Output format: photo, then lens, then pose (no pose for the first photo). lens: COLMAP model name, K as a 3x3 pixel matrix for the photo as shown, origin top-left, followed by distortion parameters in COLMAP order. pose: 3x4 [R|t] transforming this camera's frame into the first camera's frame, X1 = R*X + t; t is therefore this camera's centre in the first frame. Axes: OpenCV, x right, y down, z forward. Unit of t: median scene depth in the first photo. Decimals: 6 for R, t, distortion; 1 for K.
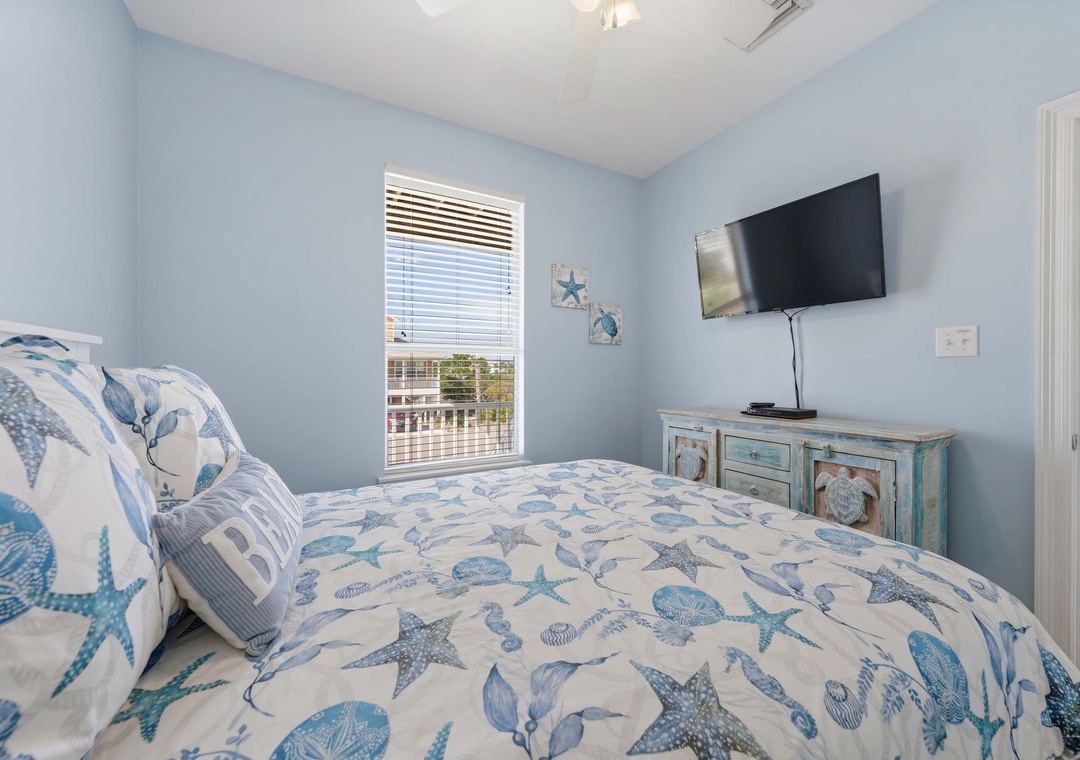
lens RADIAL K [[403.2, 0, 544.4], [0, 403.2, 372.9], [0, 0, 1]] dist [-0.002950, -0.000306]
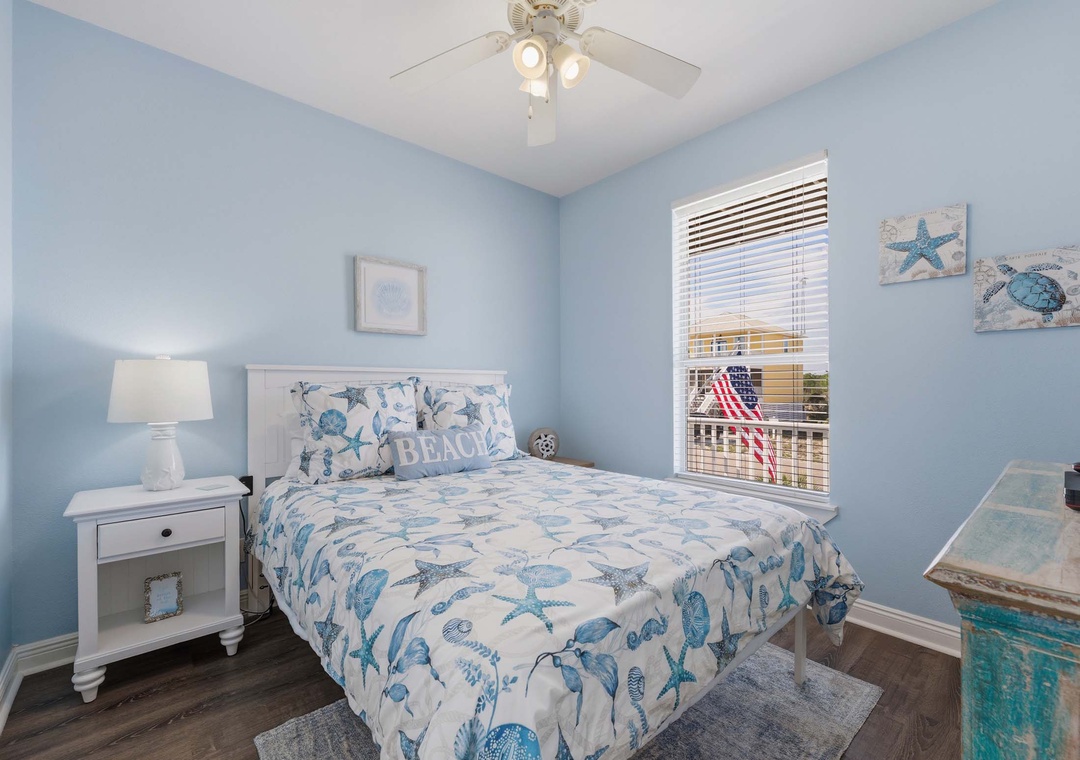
lens RADIAL K [[469.7, 0, 540.0], [0, 469.7, 380.0], [0, 0, 1]] dist [0.000879, -0.000028]
pose [[0.210923, -0.014597, -0.977394, 0.740959], [0.002597, 0.999893, -0.014373, -0.001137], [0.977499, 0.000493, 0.210939, 0.327330]]
